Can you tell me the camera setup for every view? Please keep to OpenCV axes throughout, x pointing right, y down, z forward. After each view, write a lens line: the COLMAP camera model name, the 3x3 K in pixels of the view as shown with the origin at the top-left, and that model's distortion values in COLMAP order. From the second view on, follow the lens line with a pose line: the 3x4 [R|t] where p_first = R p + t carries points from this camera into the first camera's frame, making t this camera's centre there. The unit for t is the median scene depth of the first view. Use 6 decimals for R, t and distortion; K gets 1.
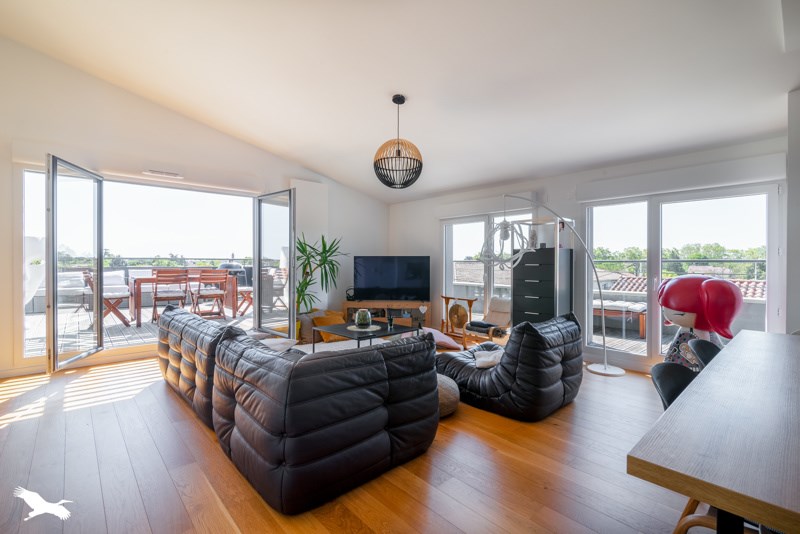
lens RADIAL K [[369.0, 0, 398.2], [0, 369.0, 264.1], [0, 0, 1]] dist [0.016935, 0.002243]
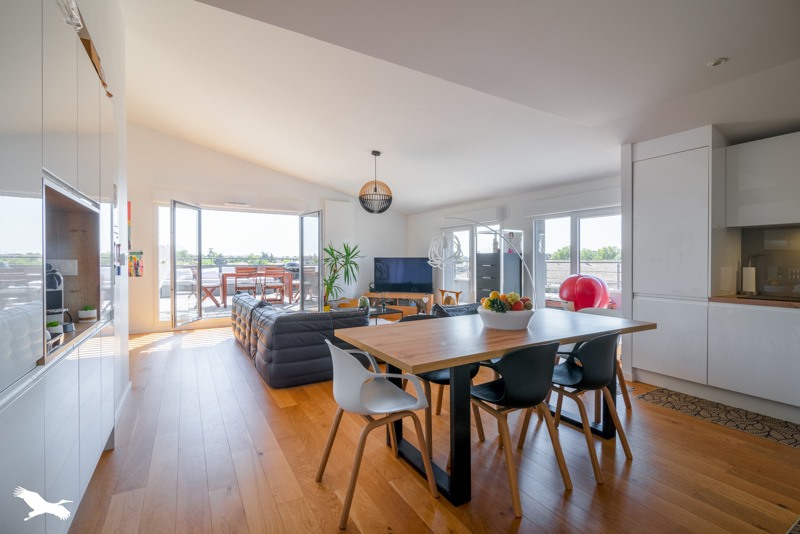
lens RADIAL K [[369.0, 0, 404.1], [0, 369.0, 265.2], [0, 0, 1]] dist [0.016935, 0.002243]
pose [[0.982611, 0.002640, -0.185657, 0.265055], [-0.000969, 0.999958, 0.009096, -0.008400], [0.185673, -0.008758, 0.982572, -0.294158]]
